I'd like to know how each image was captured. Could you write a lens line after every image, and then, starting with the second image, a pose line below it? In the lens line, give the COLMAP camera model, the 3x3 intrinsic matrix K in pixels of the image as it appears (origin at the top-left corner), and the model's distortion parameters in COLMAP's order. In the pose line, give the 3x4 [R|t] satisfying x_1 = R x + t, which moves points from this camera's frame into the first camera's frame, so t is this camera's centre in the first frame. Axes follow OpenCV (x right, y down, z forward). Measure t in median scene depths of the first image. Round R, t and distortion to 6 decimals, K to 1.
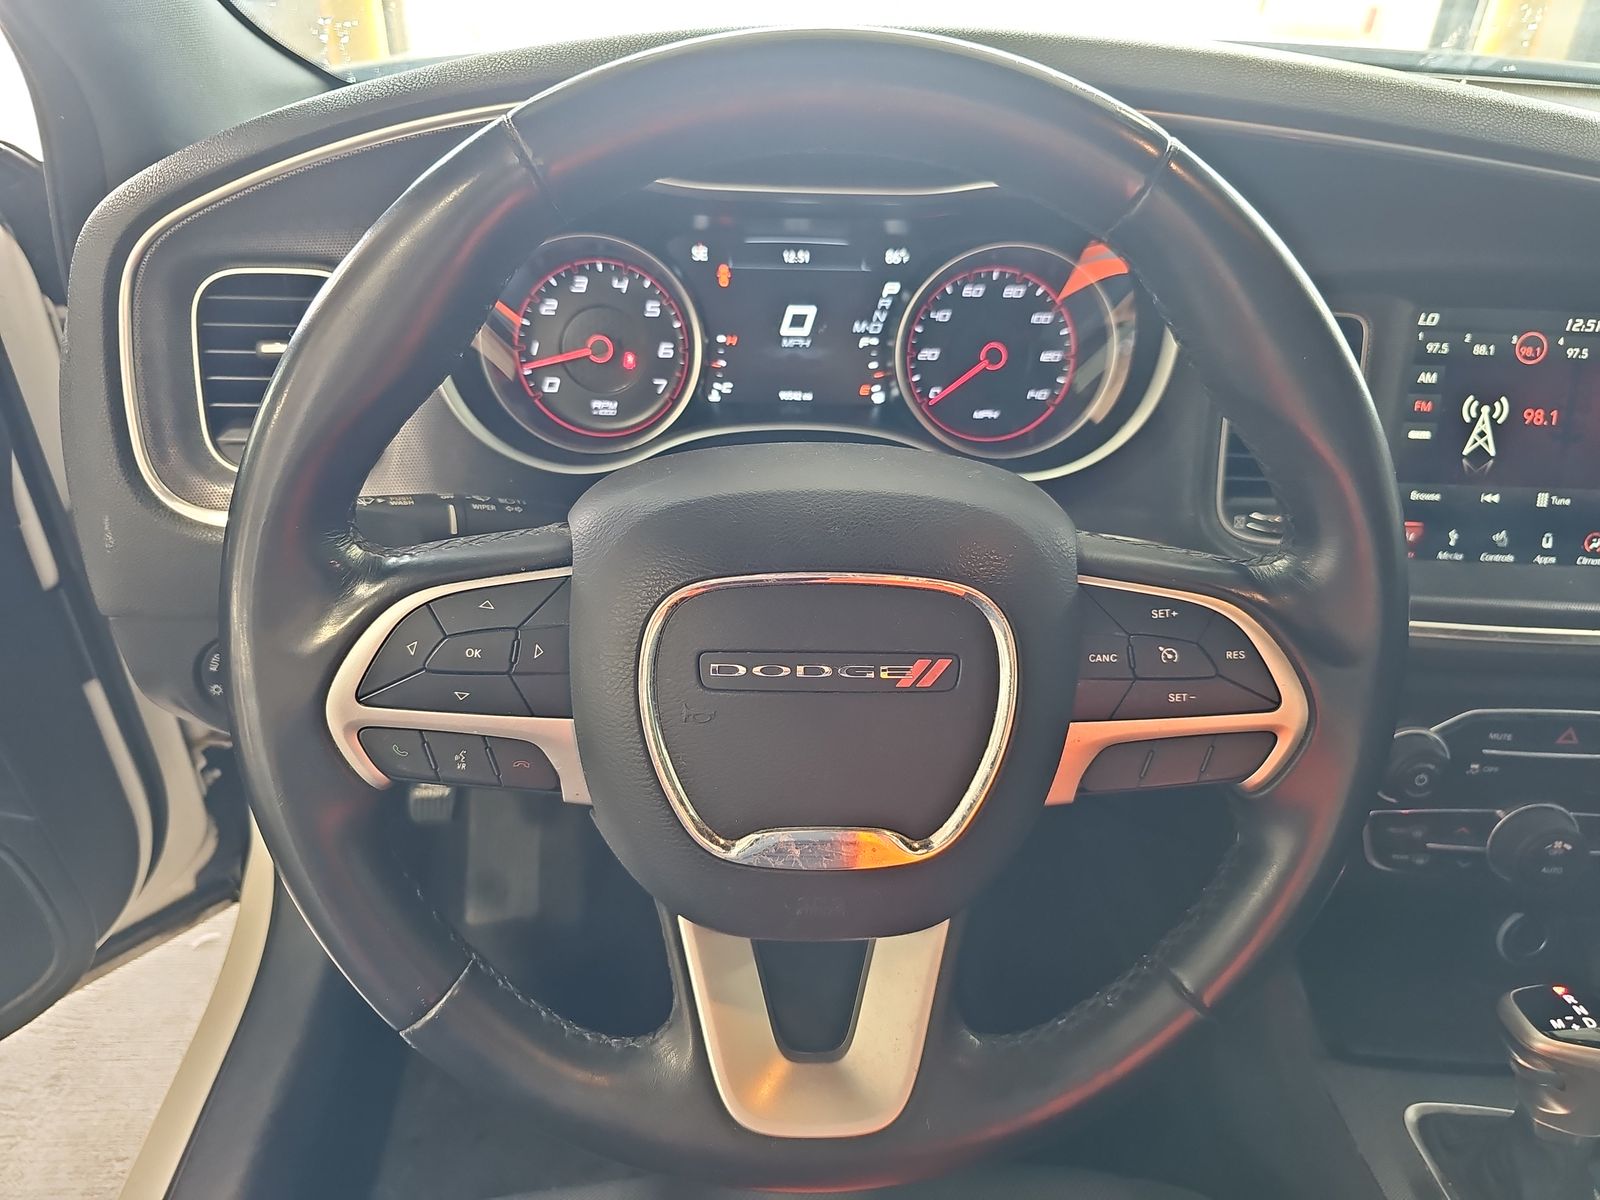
lens RADIAL K [[1074.5, 0, 790.3], [0, 1074.5, 599.4], [0, 0, 1]] dist [0.024656, -0.015750]
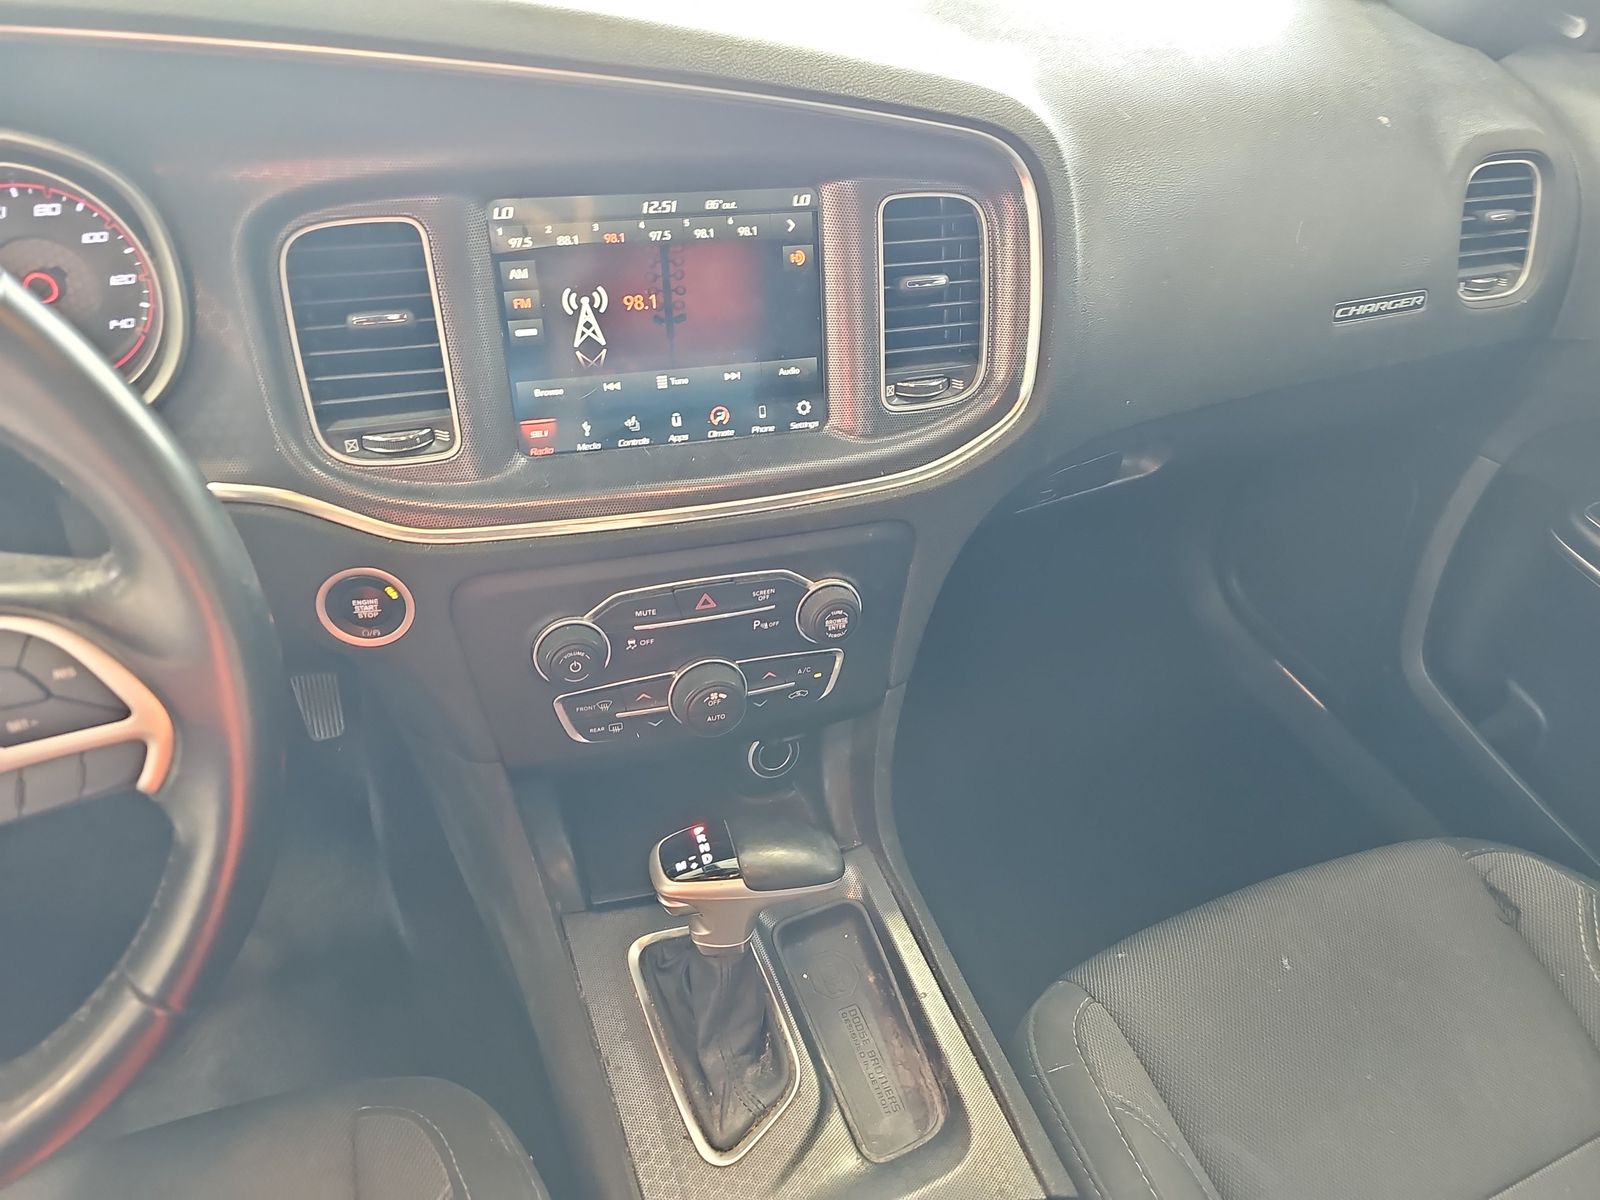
lens RADIAL K [[1074.5, 0, 796.4], [0, 1074.5, 595.5], [0, 0, 1]] dist [0.024656, -0.015750]
pose [[0.953321, -0.175969, 0.245386, 0.533969], [0.126268, 0.970497, 0.205405, -0.089675], [-0.274291, -0.164833, 0.947415, -0.049419]]
